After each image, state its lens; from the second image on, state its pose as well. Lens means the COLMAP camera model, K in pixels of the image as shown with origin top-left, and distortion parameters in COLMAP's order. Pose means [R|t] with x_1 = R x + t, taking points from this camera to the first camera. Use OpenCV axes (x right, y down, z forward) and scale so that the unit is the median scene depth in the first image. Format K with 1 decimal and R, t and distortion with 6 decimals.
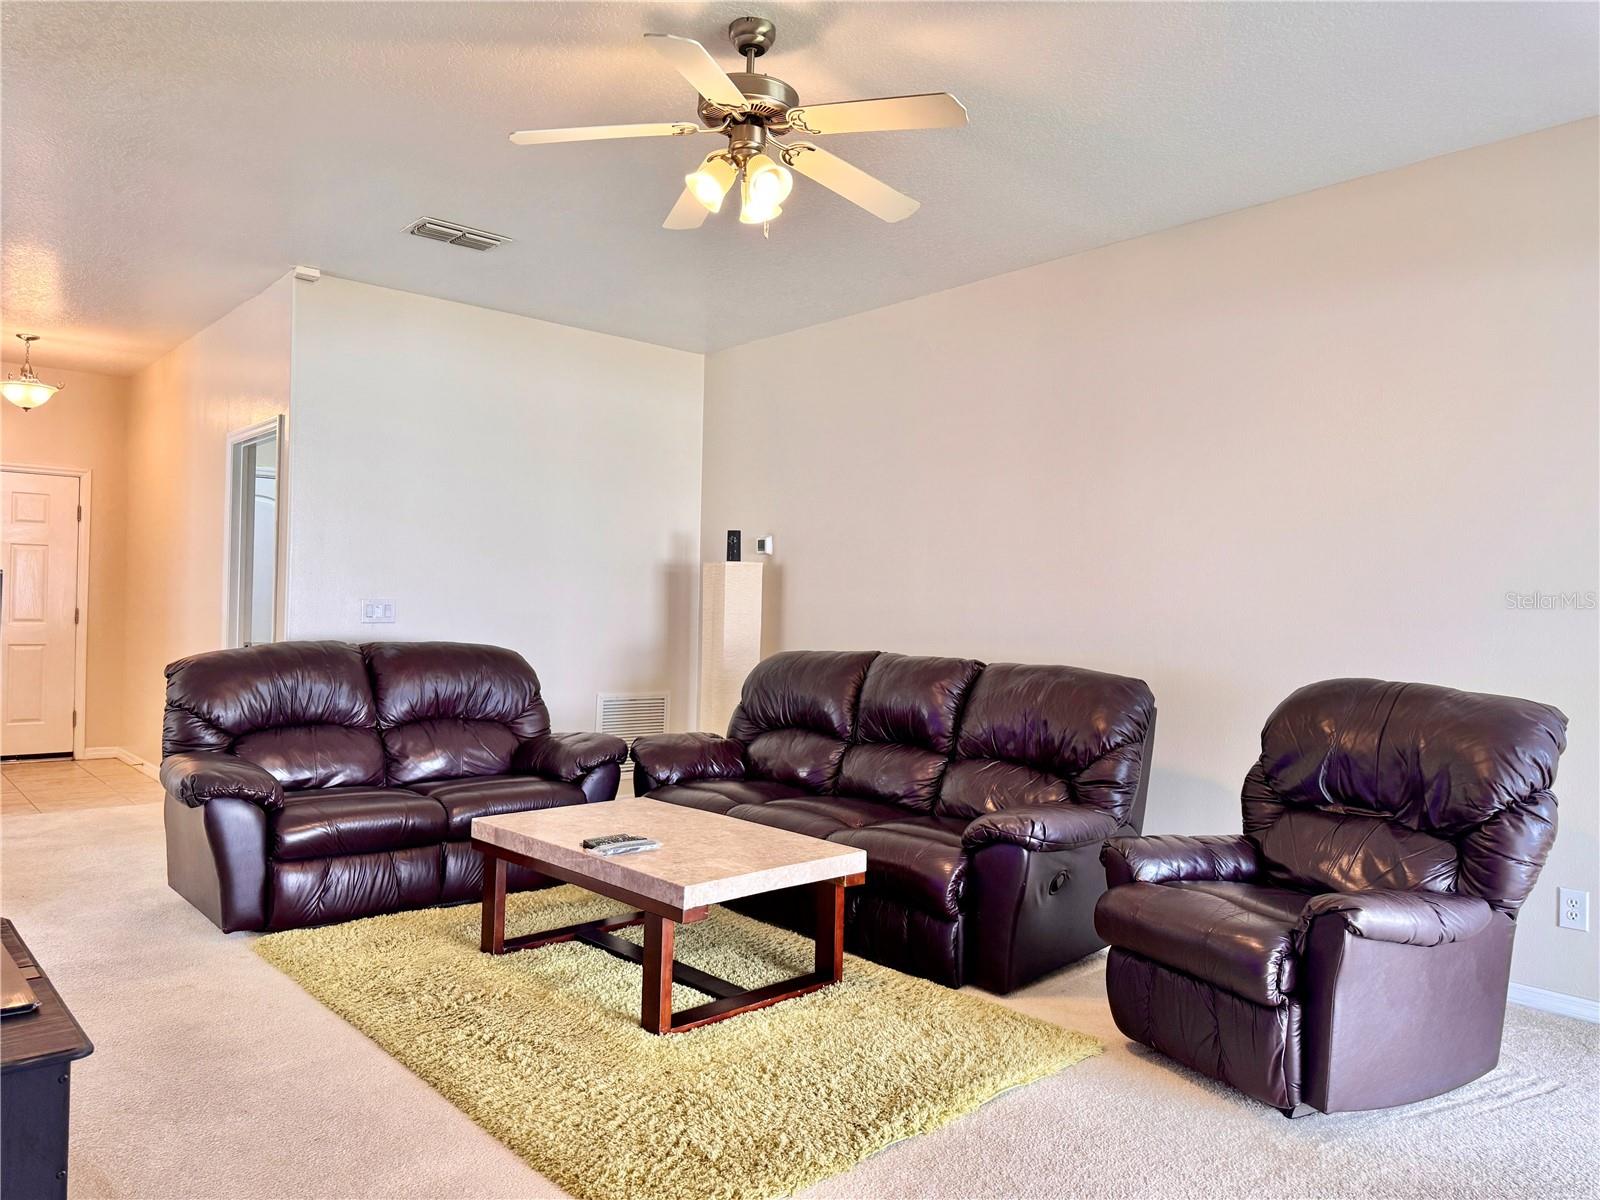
lens RADIAL K [[1139.5, 0, 808.9], [0, 1139.5, 597.9], [0, 0, 1]] dist [0.037199, -0.042981]
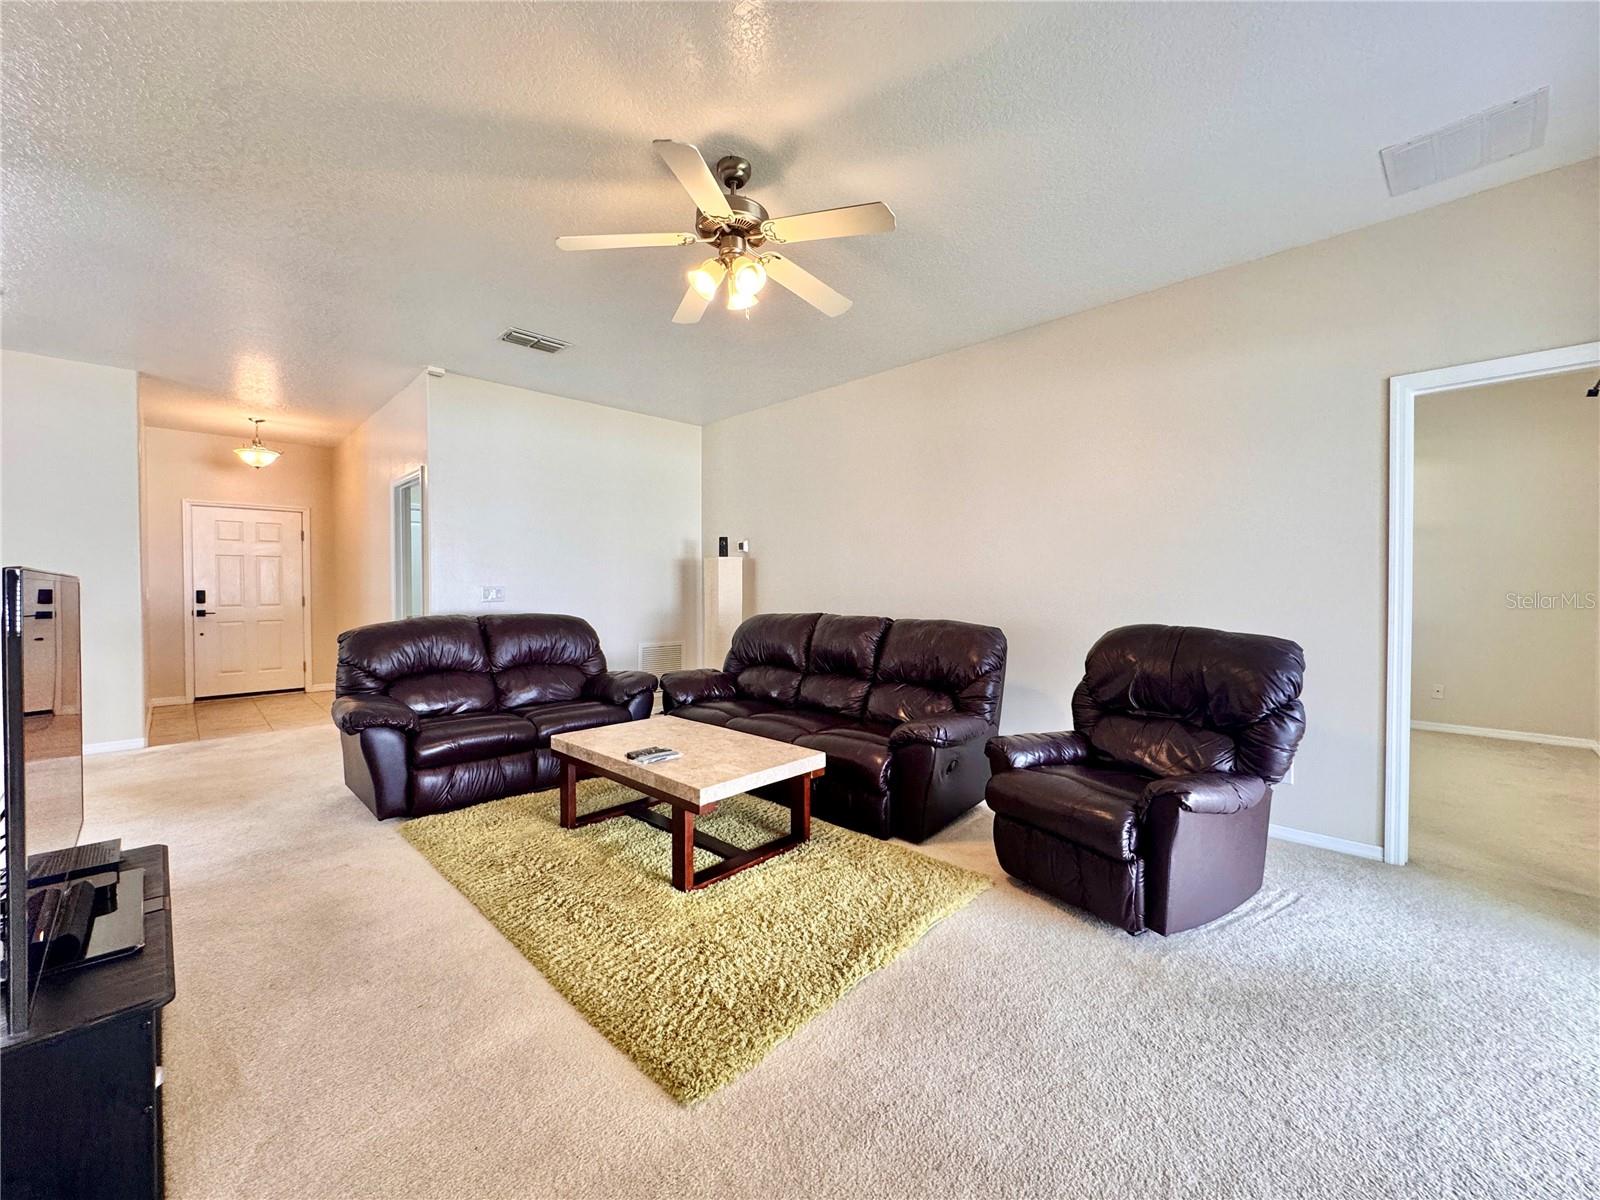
lens RADIAL K [[643.3, 0, 797.2], [0, 643.3, 594.9], [0, 0, 1]] dist [-0.003614, 0.000109]
pose [[0.998256, -0.023405, 0.054198, -0.024921], [0.022121, 0.999463, 0.024160, 0.001551], [-0.054734, -0.022919, 0.998238, 0.192255]]
